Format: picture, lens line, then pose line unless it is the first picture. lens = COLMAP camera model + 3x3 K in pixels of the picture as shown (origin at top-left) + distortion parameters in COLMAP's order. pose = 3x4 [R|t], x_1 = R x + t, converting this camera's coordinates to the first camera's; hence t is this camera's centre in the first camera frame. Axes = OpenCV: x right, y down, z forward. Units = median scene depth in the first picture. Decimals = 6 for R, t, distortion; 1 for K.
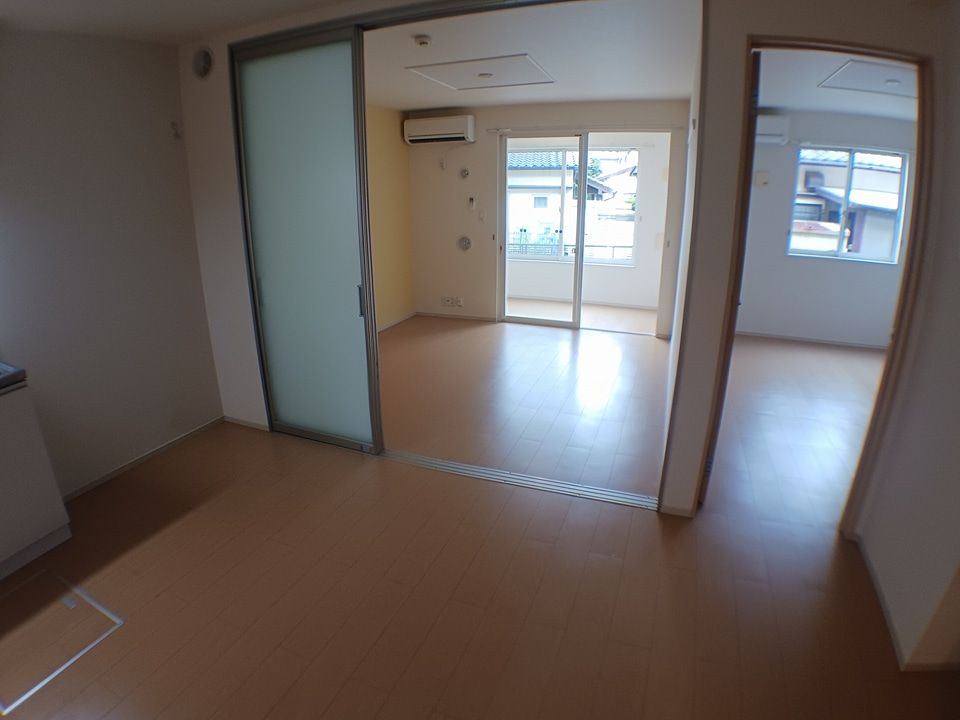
lens RADIAL K [[548.0, 0, 480.0], [0, 548.0, 360.0], [0, 0, 1]] dist [0.001002, -0.000150]
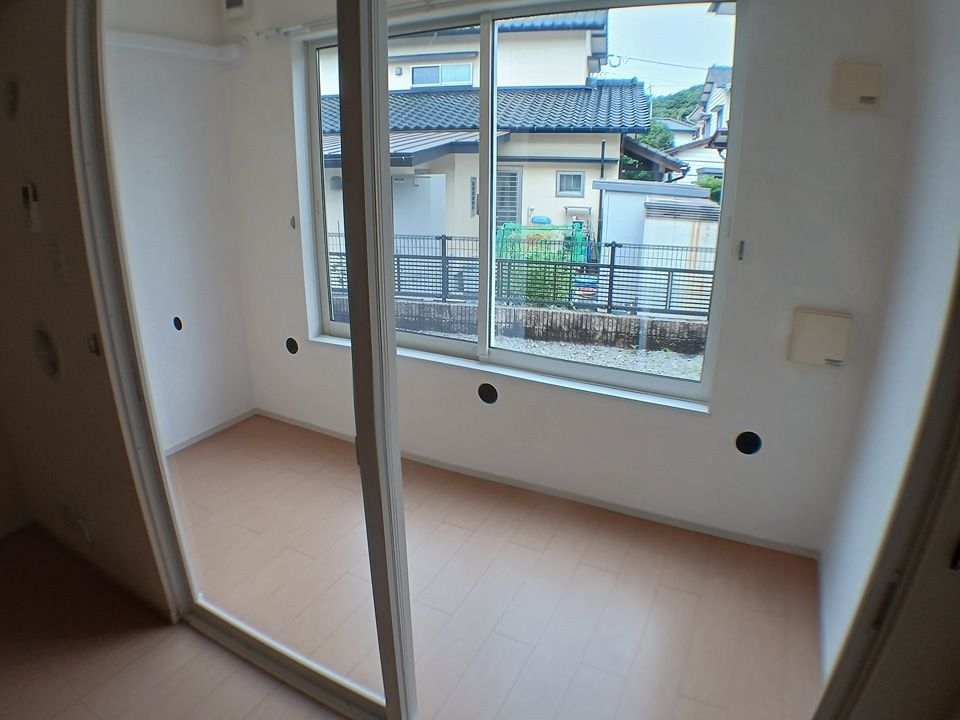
lens RADIAL K [[548.0, 0, 480.0], [0, 548.0, 360.0], [0, 0, 1]] dist [0.001002, -0.000150]
pose [[0.993141, 0.042171, -0.109058, 0.087555], [-0.038356, 0.998585, 0.036841, -0.095008], [0.110457, -0.032405, 0.993352, 0.324831]]
